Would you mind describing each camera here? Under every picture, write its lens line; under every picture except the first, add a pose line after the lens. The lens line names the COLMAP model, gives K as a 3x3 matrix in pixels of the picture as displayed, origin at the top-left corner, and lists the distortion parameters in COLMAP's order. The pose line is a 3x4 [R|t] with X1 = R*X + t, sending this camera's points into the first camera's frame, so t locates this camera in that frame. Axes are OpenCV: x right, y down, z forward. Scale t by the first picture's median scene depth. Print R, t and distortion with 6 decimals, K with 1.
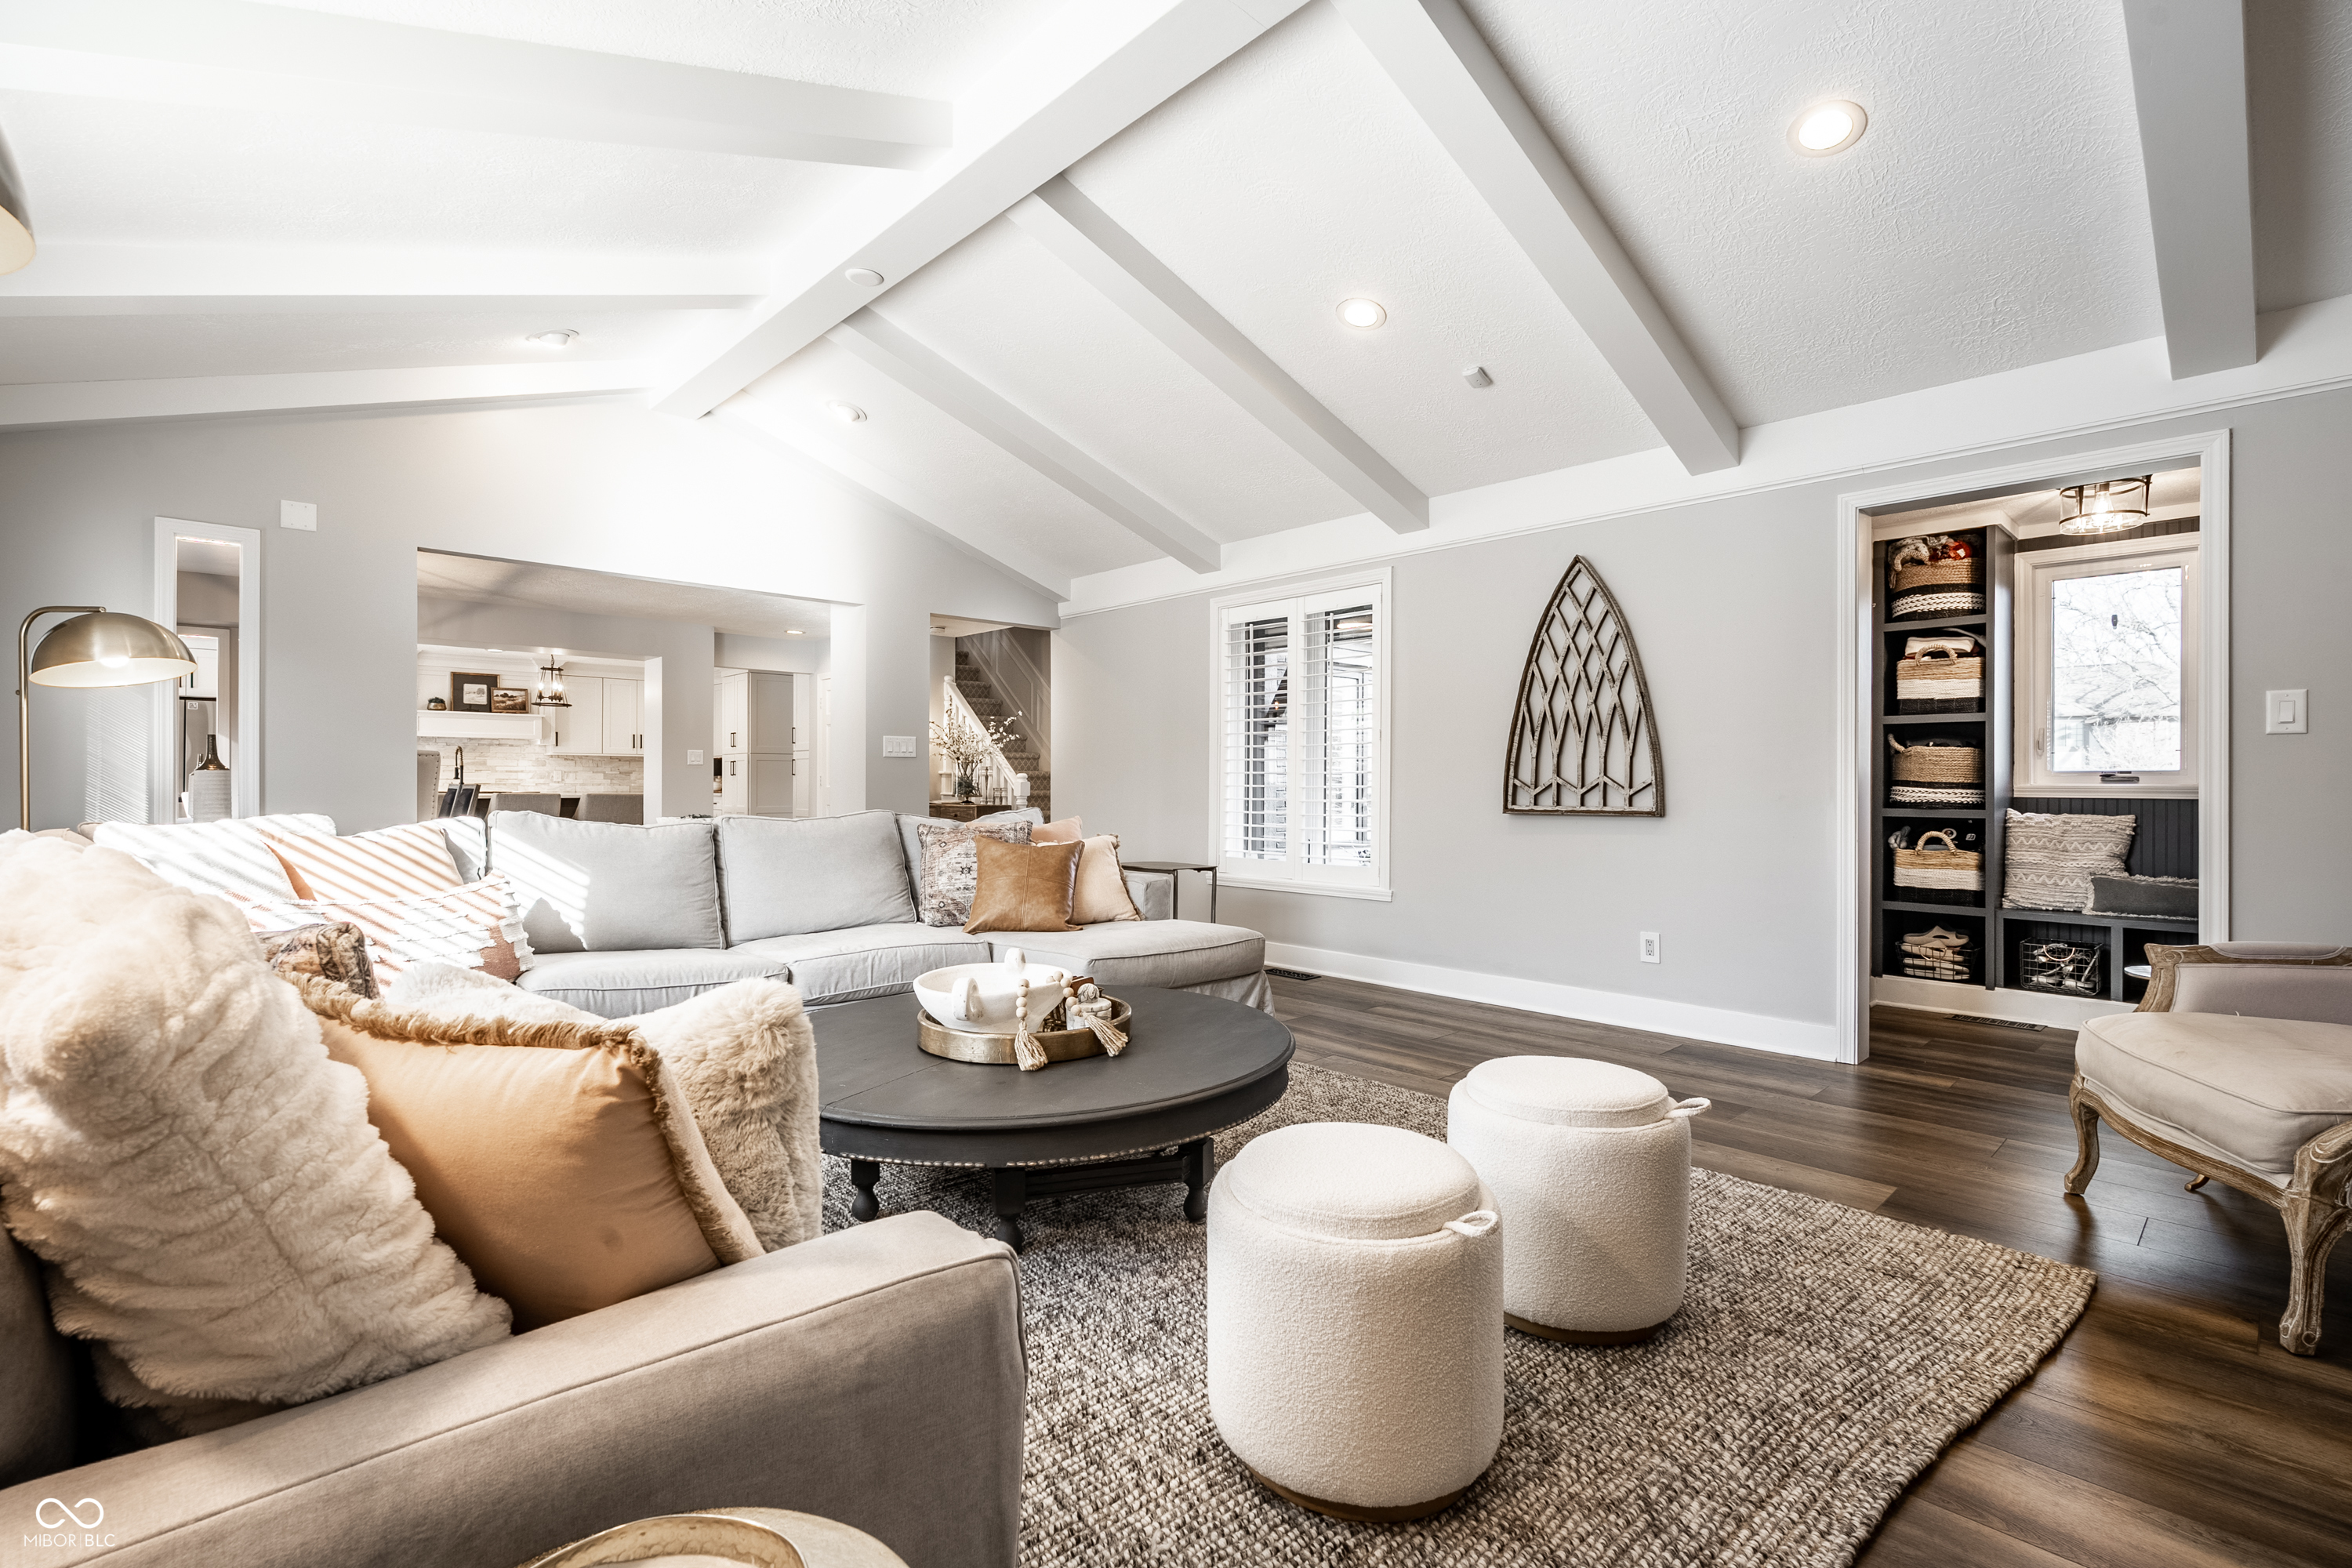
lens RADIAL K [[1058.2, 0, 1176.0], [0, 1058.2, 784.0], [0, 0, 1]] dist [-0.004047, 0.000370]
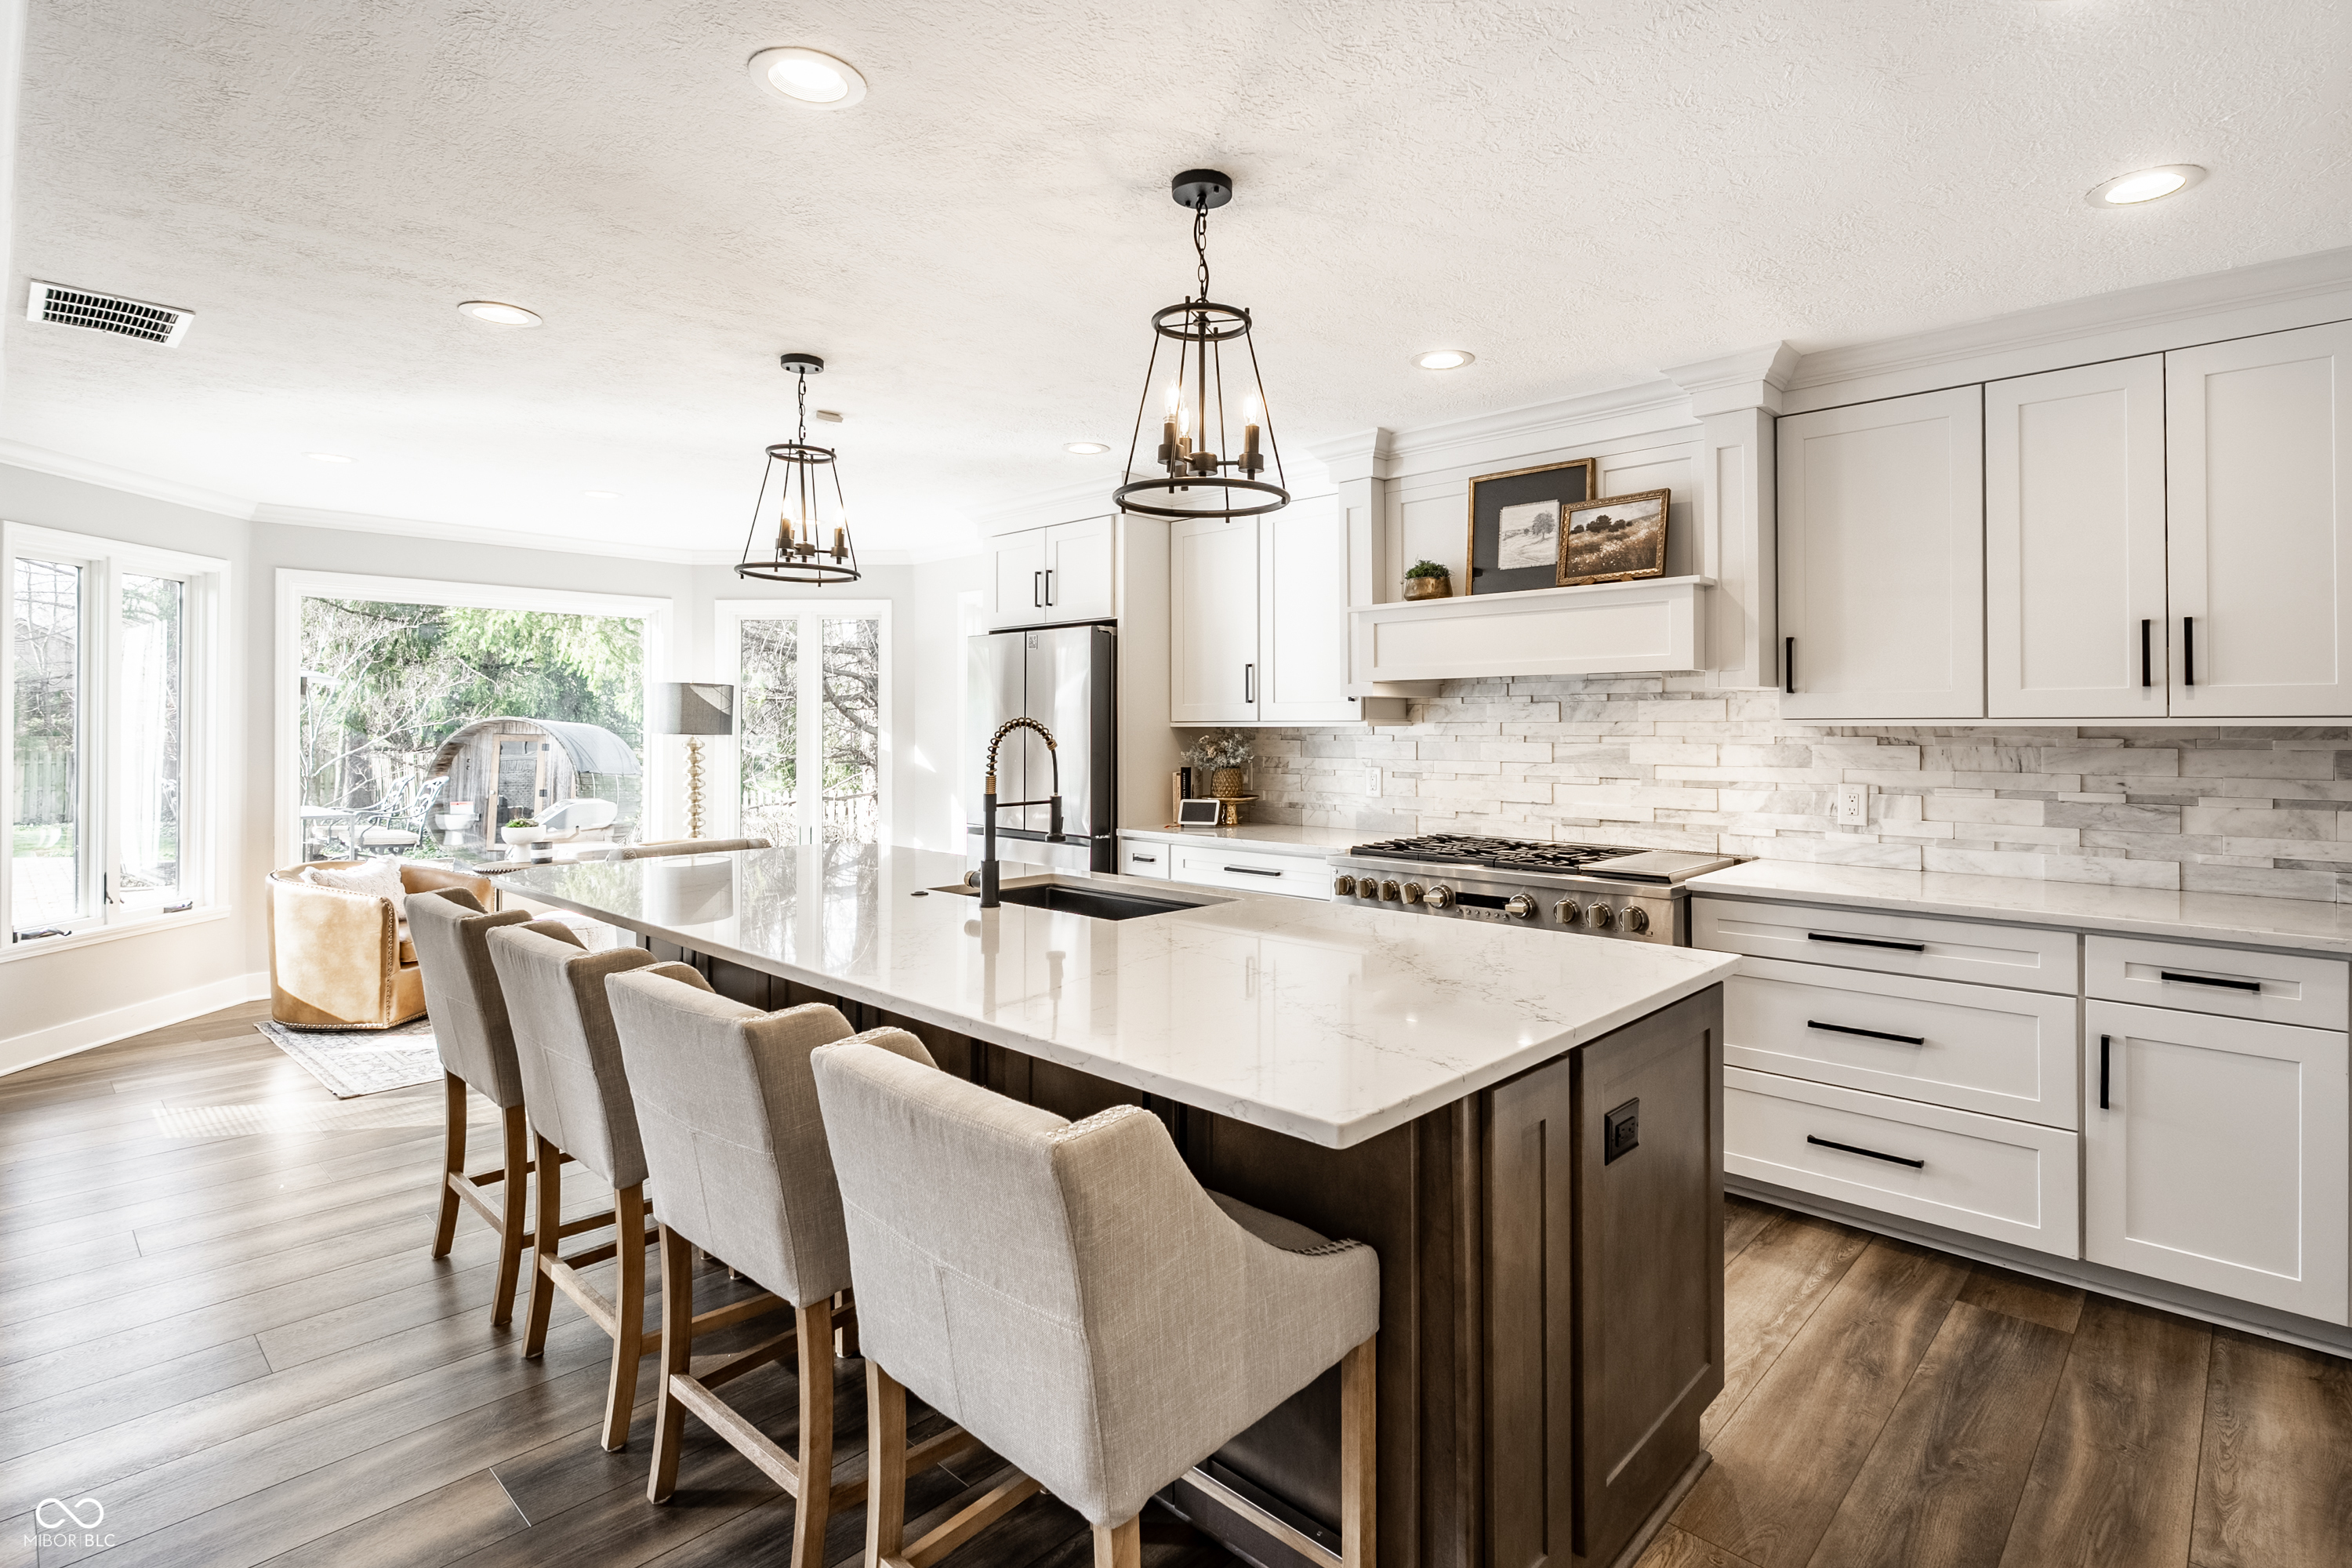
lens RADIAL K [[1166.3, 0, 1214.0], [0, 1166.3, 711.2], [0, 0, 1]] dist [-0.001702, -0.000138]
pose [[0.066967, -0.017998, -0.997593, -0.777774], [0.001227, 0.999838, -0.017956, -0.065210], [0.997754, -0.000021, 0.066978, 2.079892]]
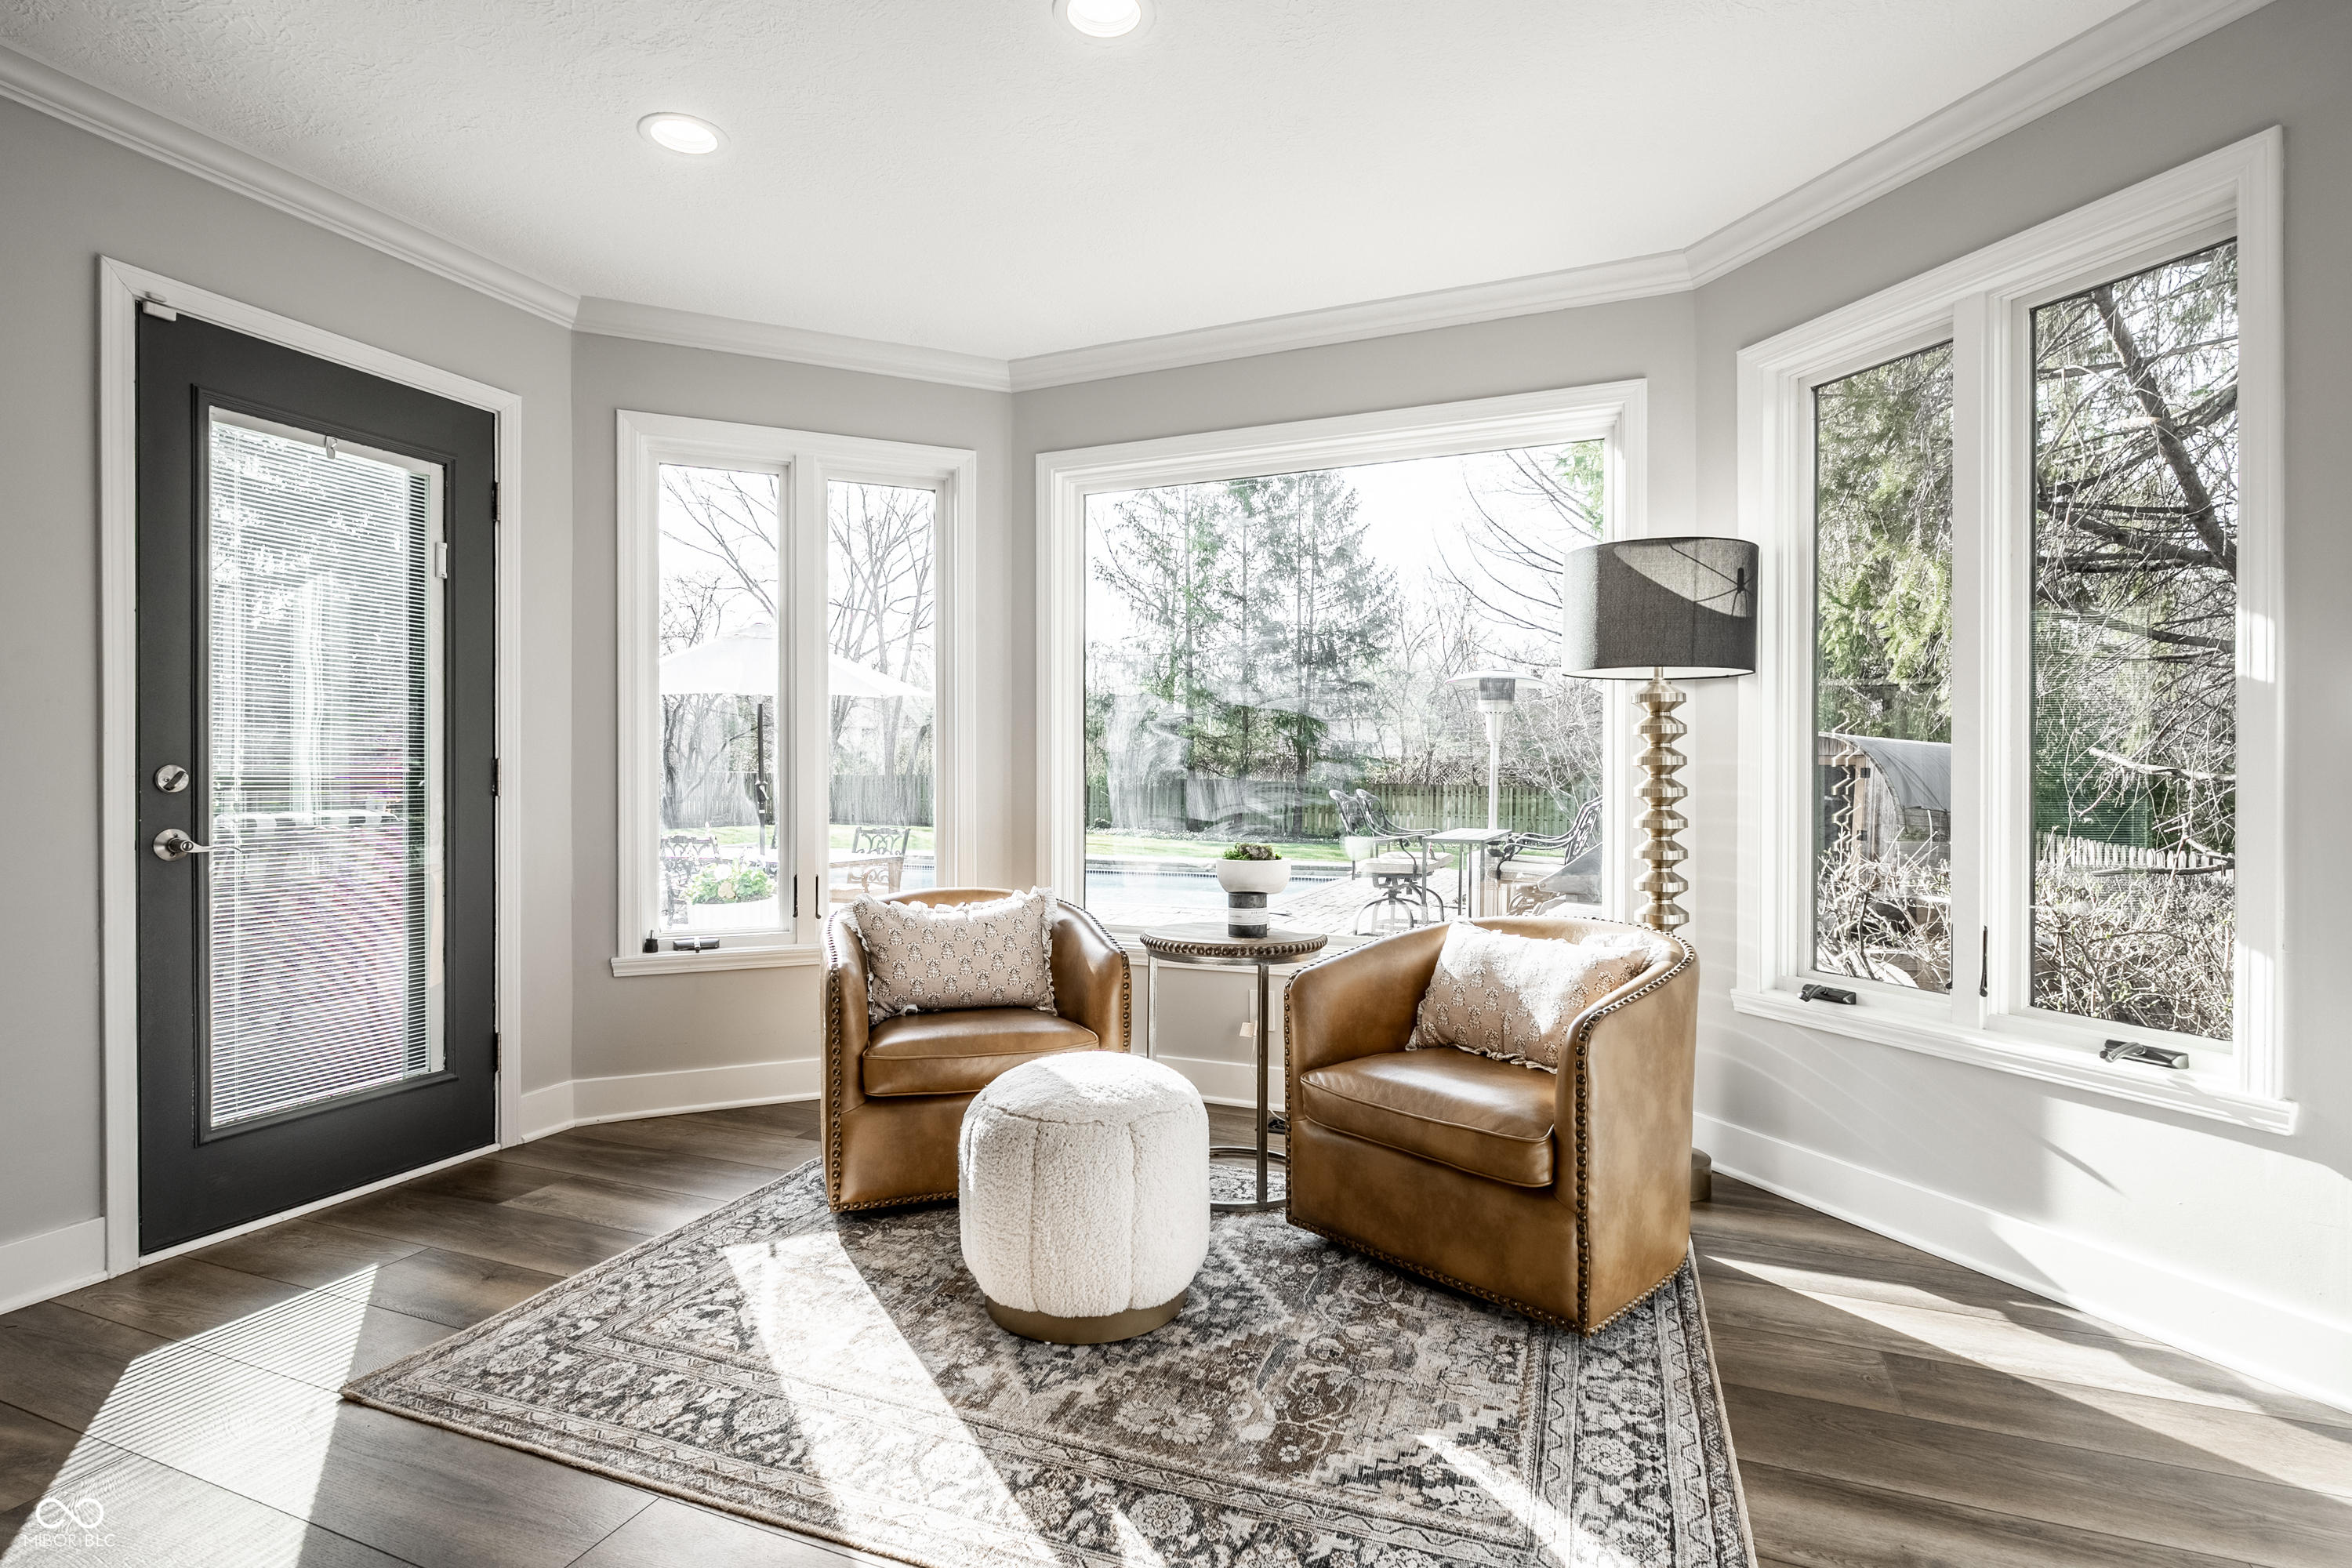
lens RADIAL K [[1123.4, 0, 1180.9], [0, 1123.4, 780.3], [0, 0, 1]] dist [0.000251, 0.000031]
pose [[-0.904770, -0.004056, -0.425881, -1.786219], [-0.003912, 0.999992, -0.001214, -0.006335], [0.425882, 0.000568, -0.904779, 1.955201]]
